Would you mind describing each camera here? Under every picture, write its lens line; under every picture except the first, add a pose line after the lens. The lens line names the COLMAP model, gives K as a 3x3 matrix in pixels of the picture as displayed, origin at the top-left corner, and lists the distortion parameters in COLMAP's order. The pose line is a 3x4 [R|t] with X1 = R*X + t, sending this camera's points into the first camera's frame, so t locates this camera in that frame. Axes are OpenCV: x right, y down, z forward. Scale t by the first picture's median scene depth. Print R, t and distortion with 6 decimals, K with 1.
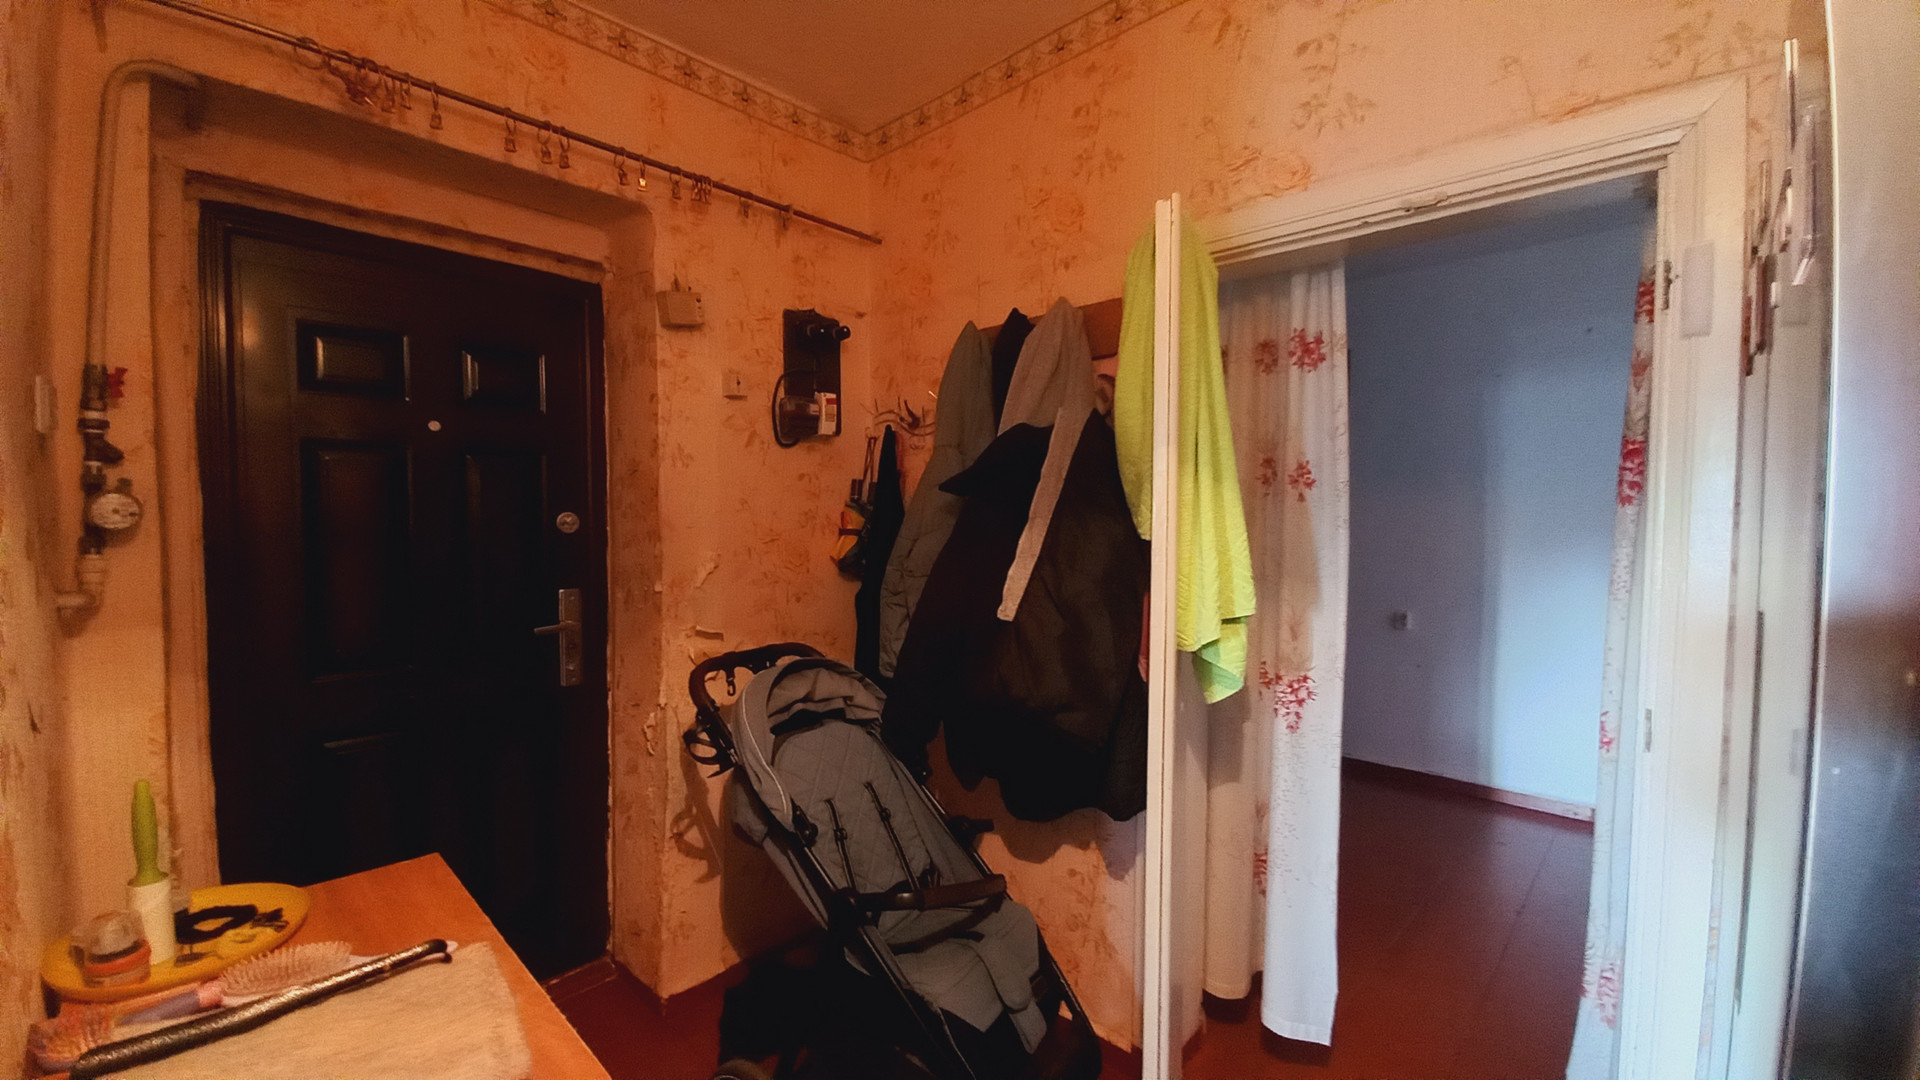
lens RADIAL K [[729.7, 0, 960.0], [0, 729.7, 540.0], [0, 0, 1]] dist [0.006089, -0.007790]
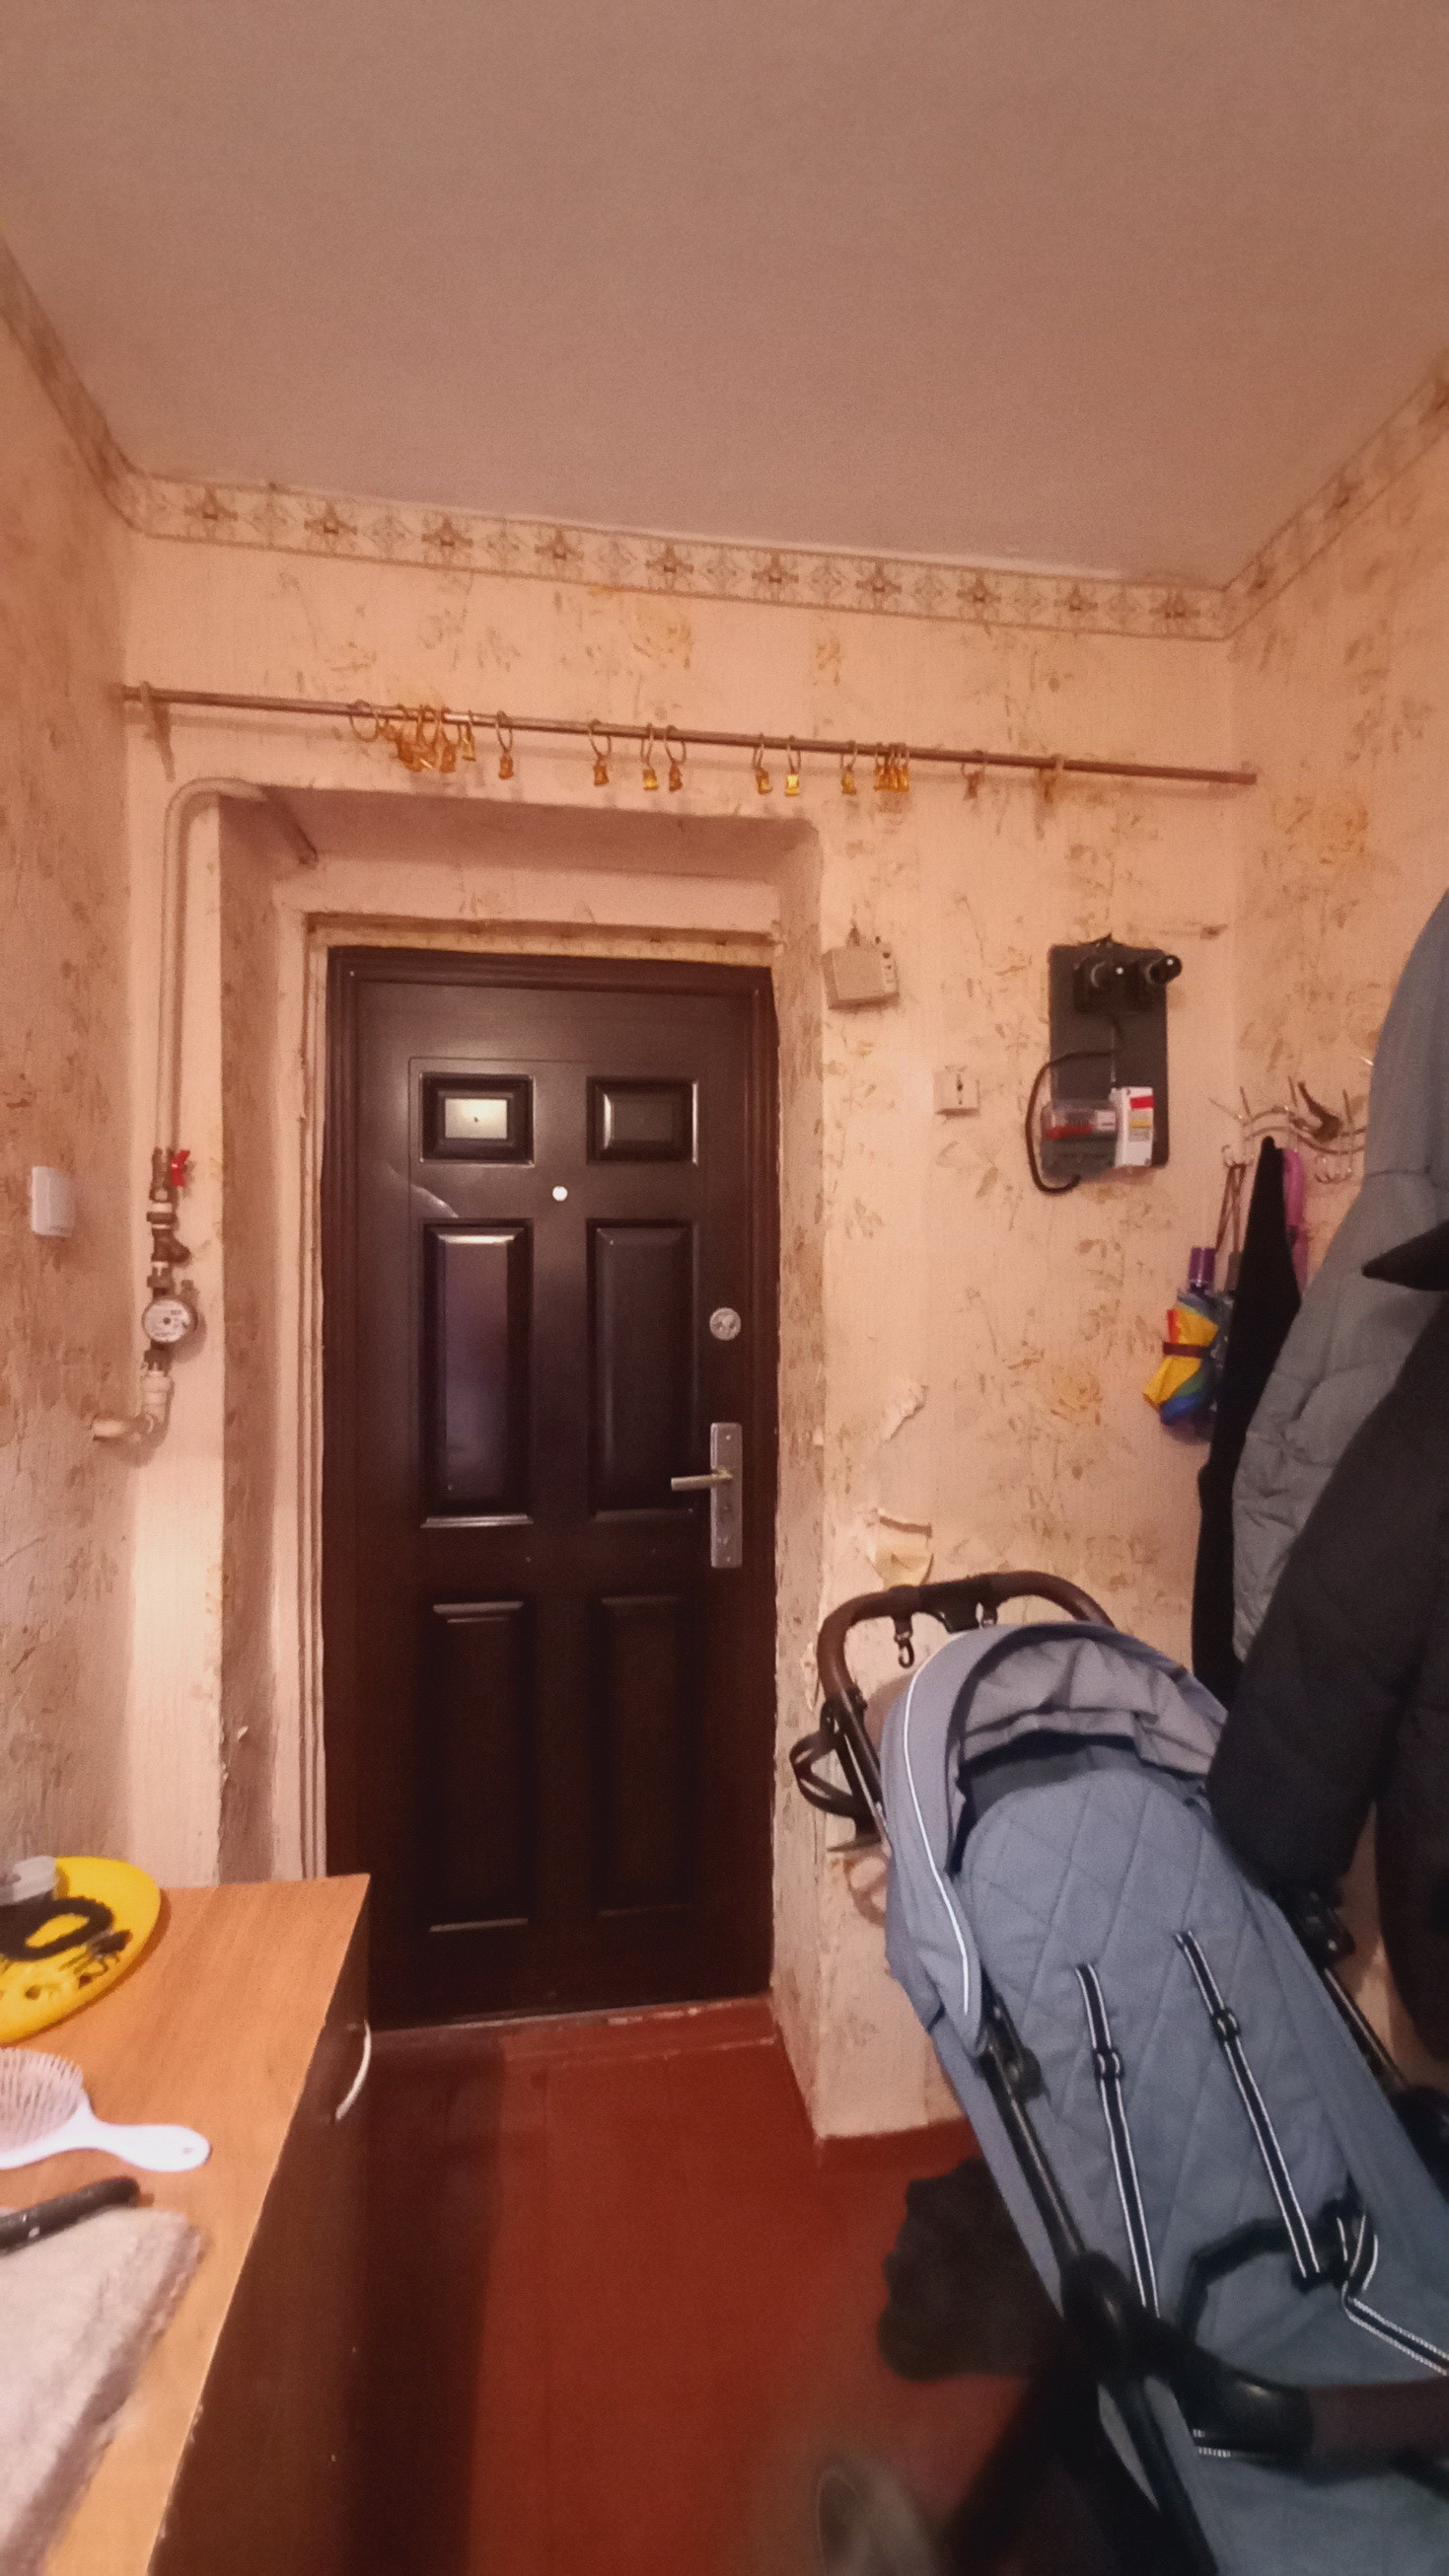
lens RADIAL K [[978.9, 0, 710.8], [0, 978.9, 1271.0], [0, 0, 1]] dist [0.006089, -0.007790]
pose [[0.784959, -0.003005, -0.619541, 0.018199], [-0.021363, 0.999262, -0.031914, -0.044052], [0.619180, 0.038286, 0.784315, 0.290235]]
